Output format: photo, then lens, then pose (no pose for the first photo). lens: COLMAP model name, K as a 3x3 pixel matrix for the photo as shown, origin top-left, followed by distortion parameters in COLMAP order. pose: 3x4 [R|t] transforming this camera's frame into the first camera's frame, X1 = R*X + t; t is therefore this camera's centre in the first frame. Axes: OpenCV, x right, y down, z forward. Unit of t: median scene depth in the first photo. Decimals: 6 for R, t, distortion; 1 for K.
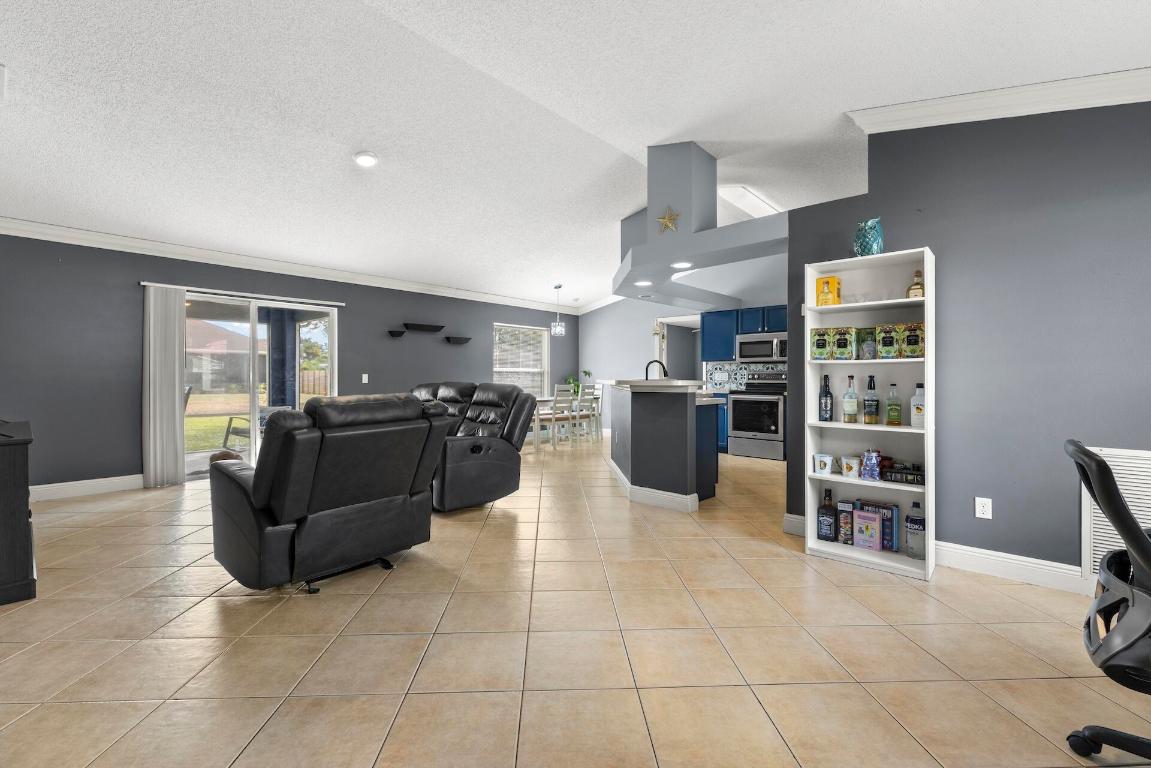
lens RADIAL K [[495.6, 0, 575.6], [0, 495.6, 381.5], [0, 0, 1]] dist [0.007441, -0.000202]
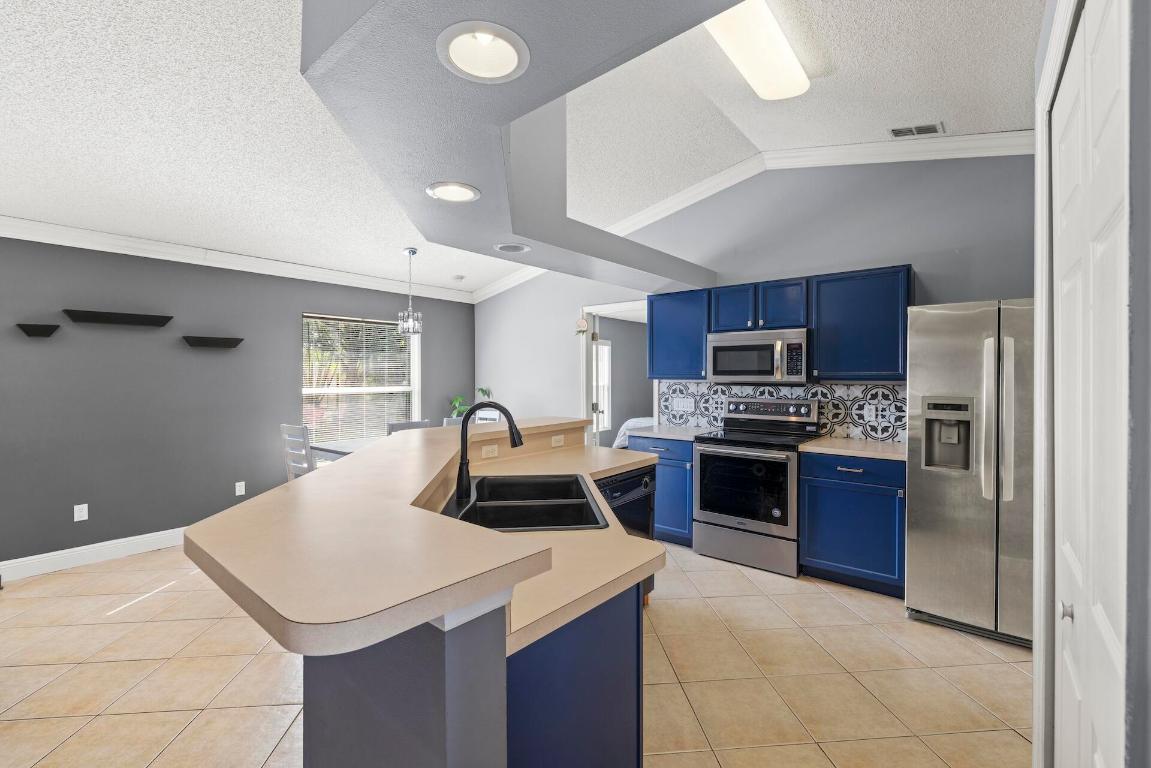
lens RADIAL K [[495.6, 0, 574.5], [0, 495.6, 380.3], [0, 0, 1]] dist [0.007441, -0.000202]
pose [[0.999051, -0.002653, 0.043470, 0.147718], [0.002629, 0.999996, 0.000600, -0.041801], [-0.043471, -0.000486, 0.999055, 0.441011]]
